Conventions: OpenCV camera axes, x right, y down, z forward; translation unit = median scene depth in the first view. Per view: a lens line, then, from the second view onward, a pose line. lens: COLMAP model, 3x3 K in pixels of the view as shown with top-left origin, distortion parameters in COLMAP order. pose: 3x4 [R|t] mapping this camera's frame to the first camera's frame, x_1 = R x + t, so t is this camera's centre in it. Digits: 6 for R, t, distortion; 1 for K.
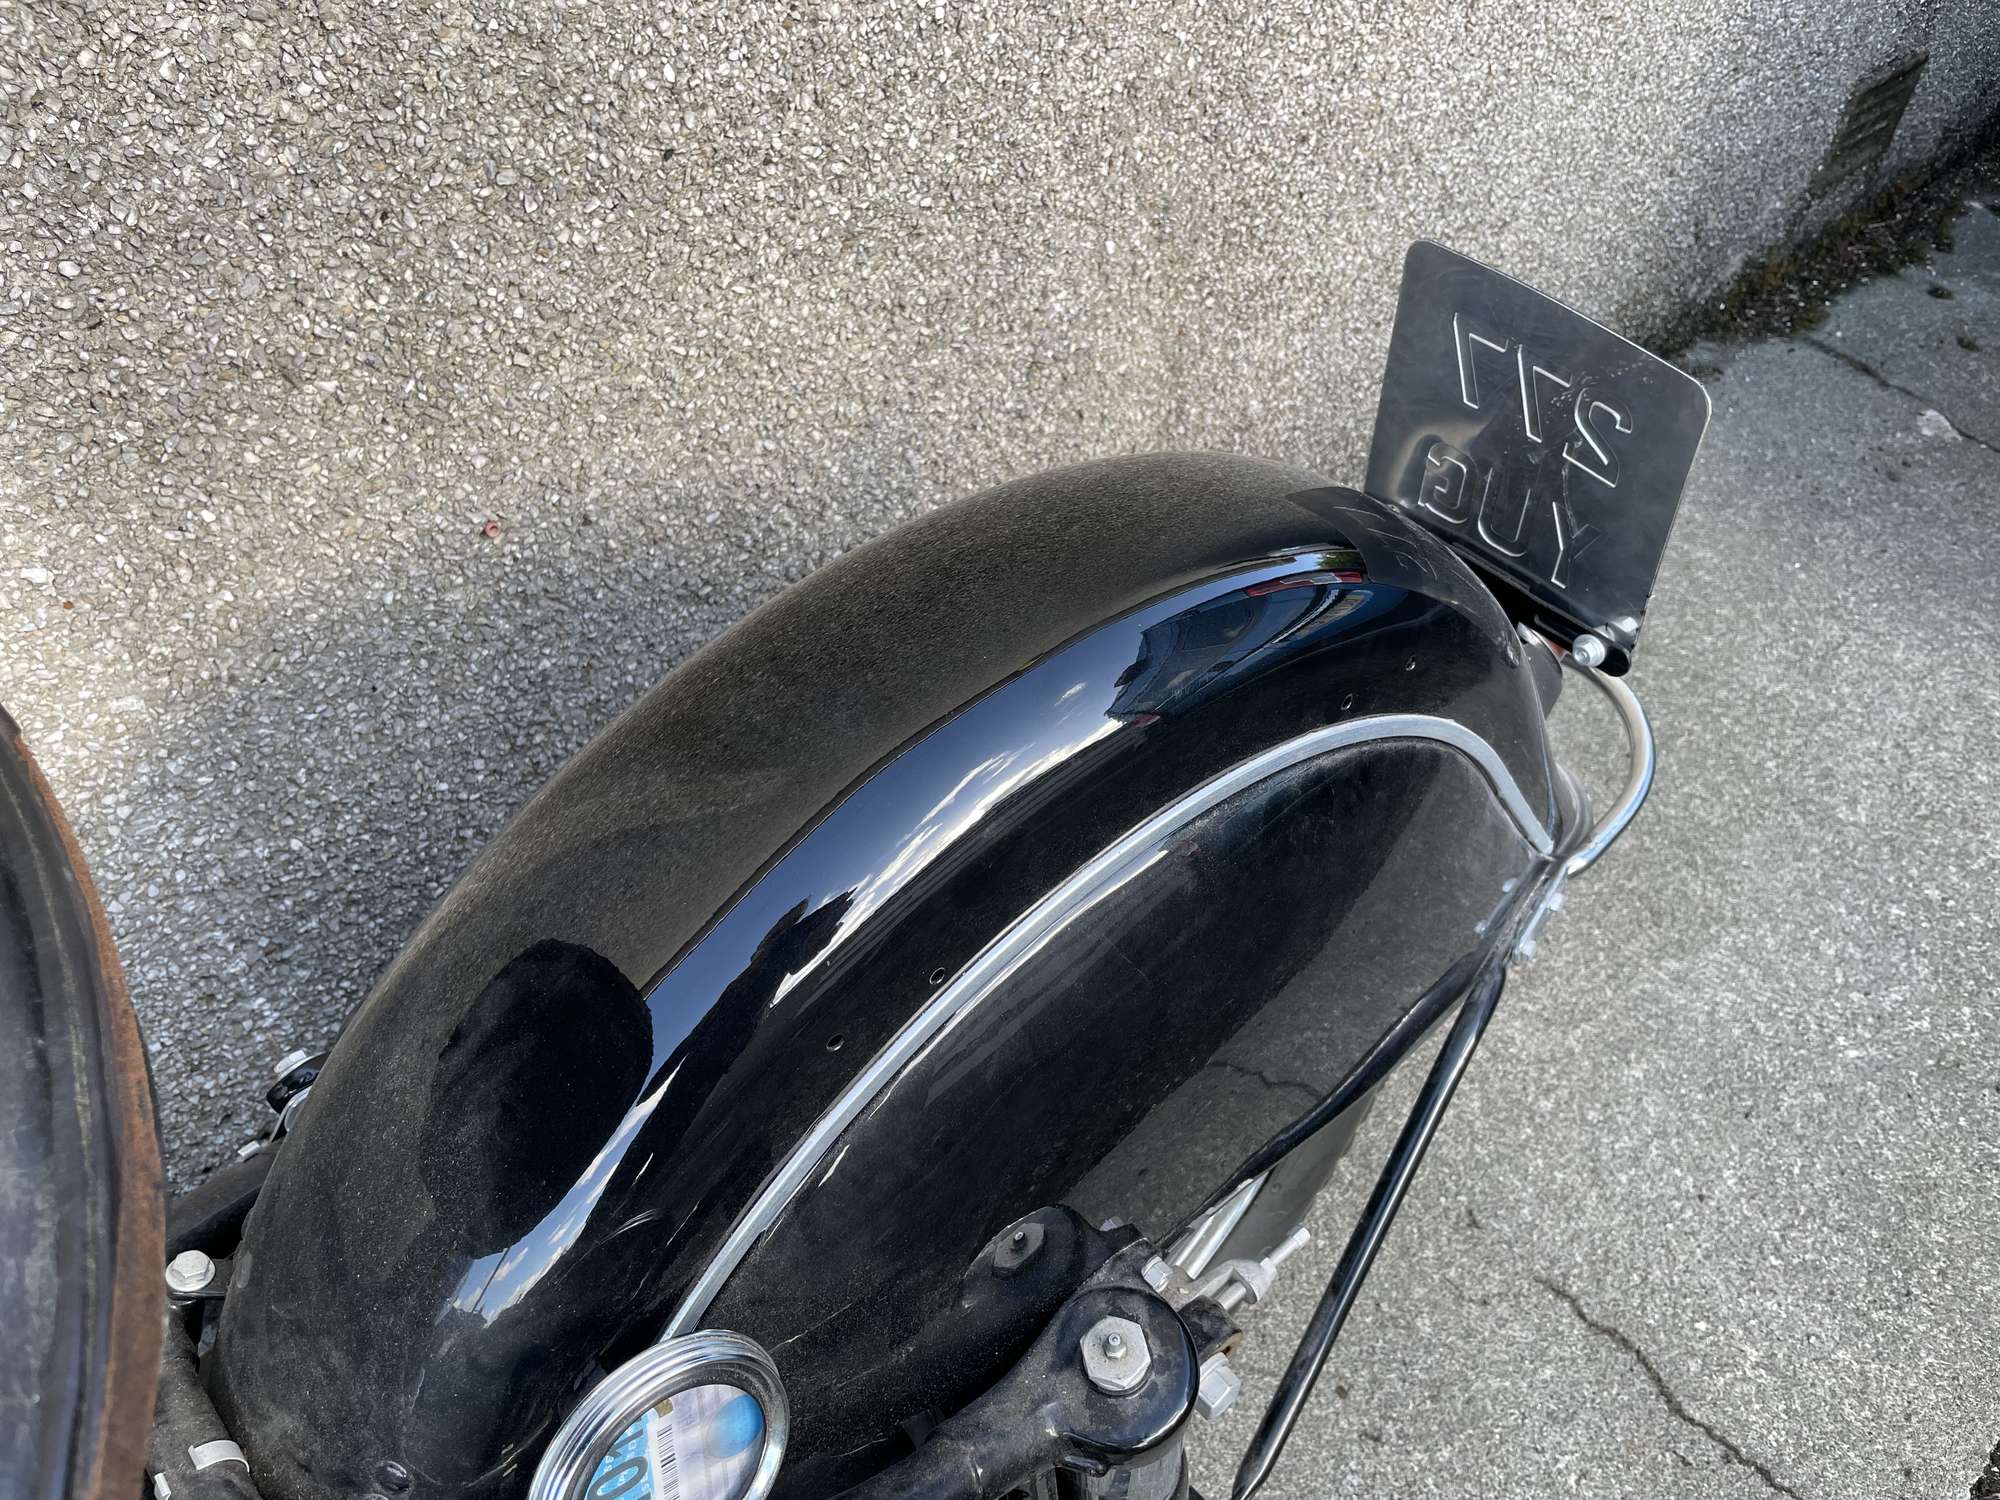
lens RADIAL K [[1535.7, 0, 999.8], [0, 1535.7, 759.2], [0, 0, 1]] dist [0.075026, -0.112337]
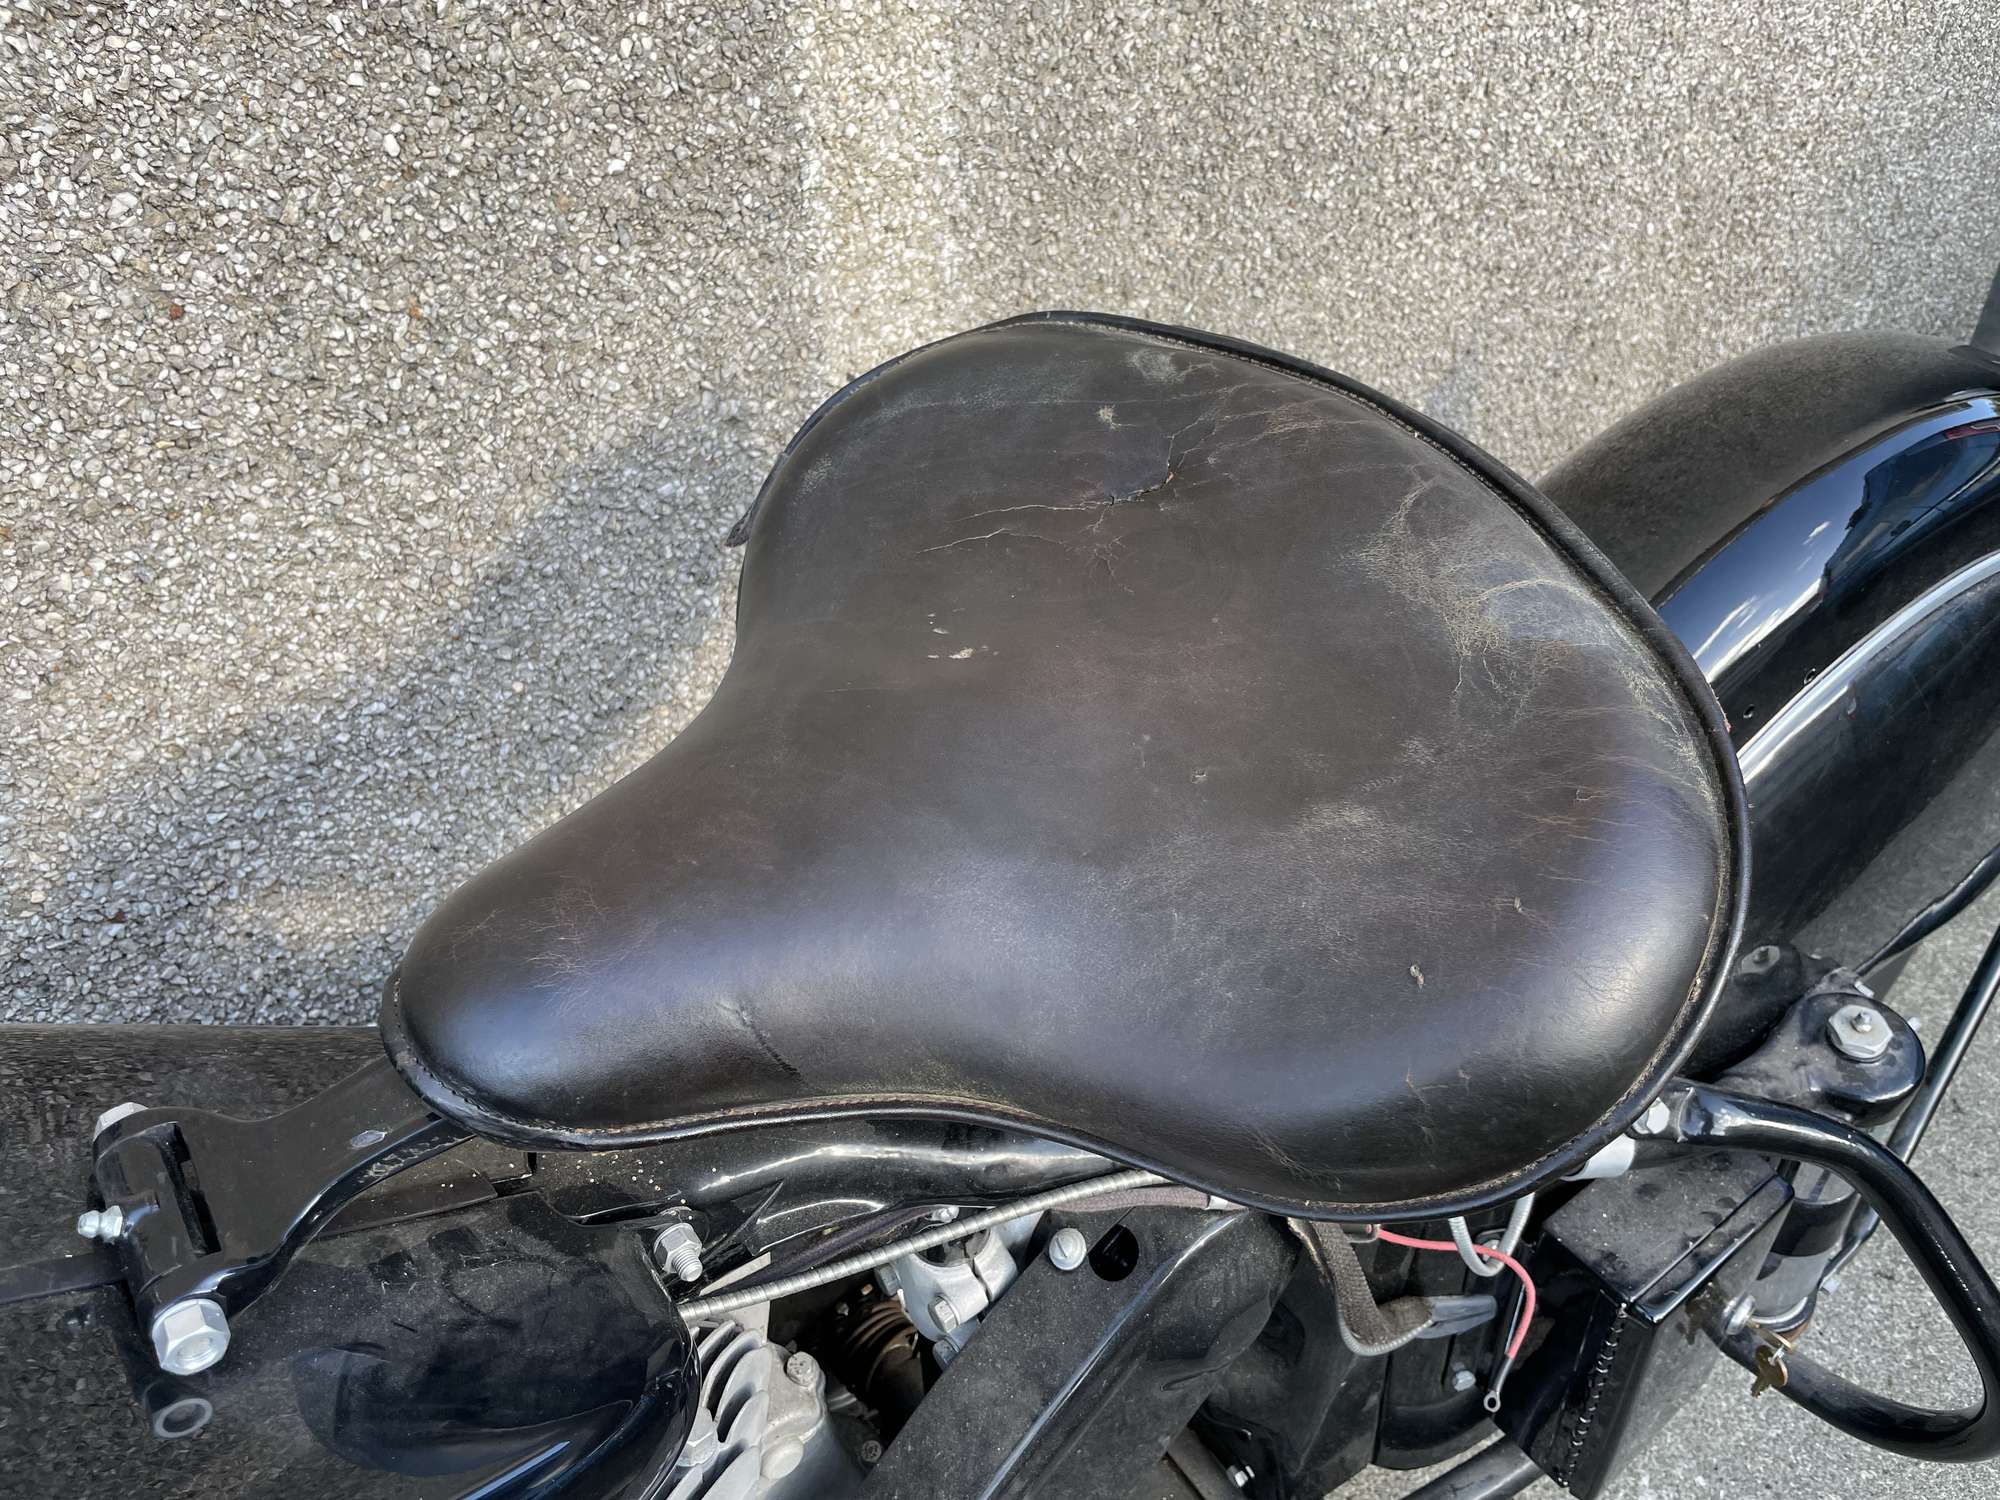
lens RADIAL K [[1535.7, 0, 988.0], [0, 1535.7, 745.4], [0, 0, 1]] dist [0.075026, -0.112337]
pose [[0.992705, 0.035662, -0.115173, -0.302307], [-0.042447, 0.997471, -0.057006, 0.158375], [0.112849, 0.061479, 0.991708, -0.209850]]
